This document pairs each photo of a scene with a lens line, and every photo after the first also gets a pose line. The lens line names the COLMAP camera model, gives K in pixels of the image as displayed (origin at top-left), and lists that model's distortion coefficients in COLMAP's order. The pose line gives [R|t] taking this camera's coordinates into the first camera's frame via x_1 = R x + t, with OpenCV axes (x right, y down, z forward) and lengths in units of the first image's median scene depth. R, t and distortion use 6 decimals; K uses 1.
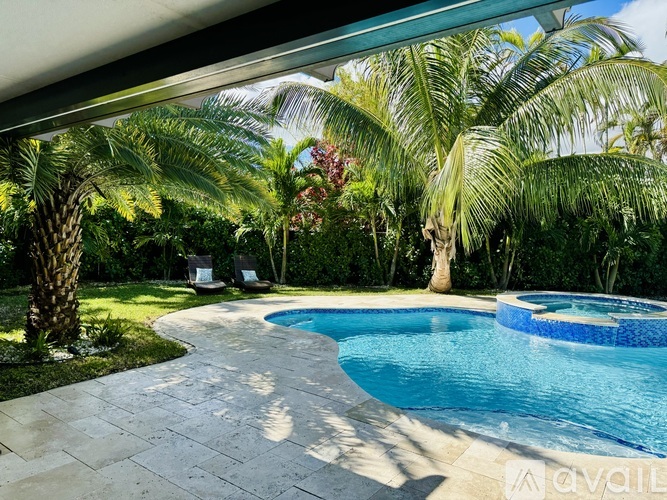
lens RADIAL K [[472.9, 0, 333.5], [0, 472.9, 250.0], [0, 0, 1]] dist [0.086978, 0.000033]
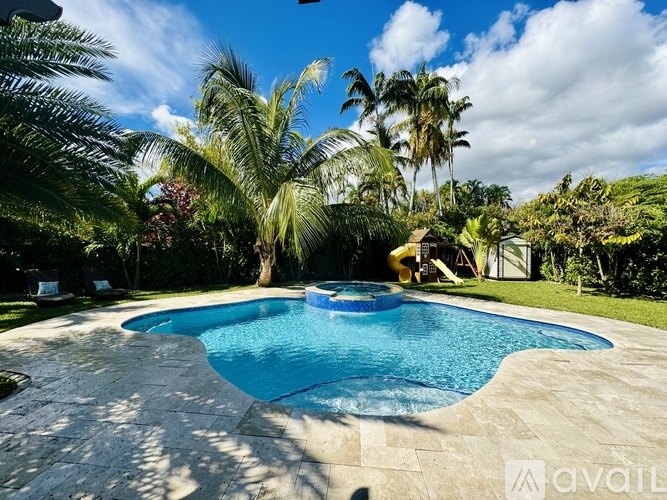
lens RADIAL K [[269.0, 0, 333.5], [0, 269.0, 250.0], [0, 0, 1]] dist [-0.000536, -0.000064]
pose [[0.855999, -0.011398, 0.516852, -0.033980], [0.023814, 0.999565, -0.017397, -0.008466], [-0.516428, 0.027200, 0.855898, 0.152493]]
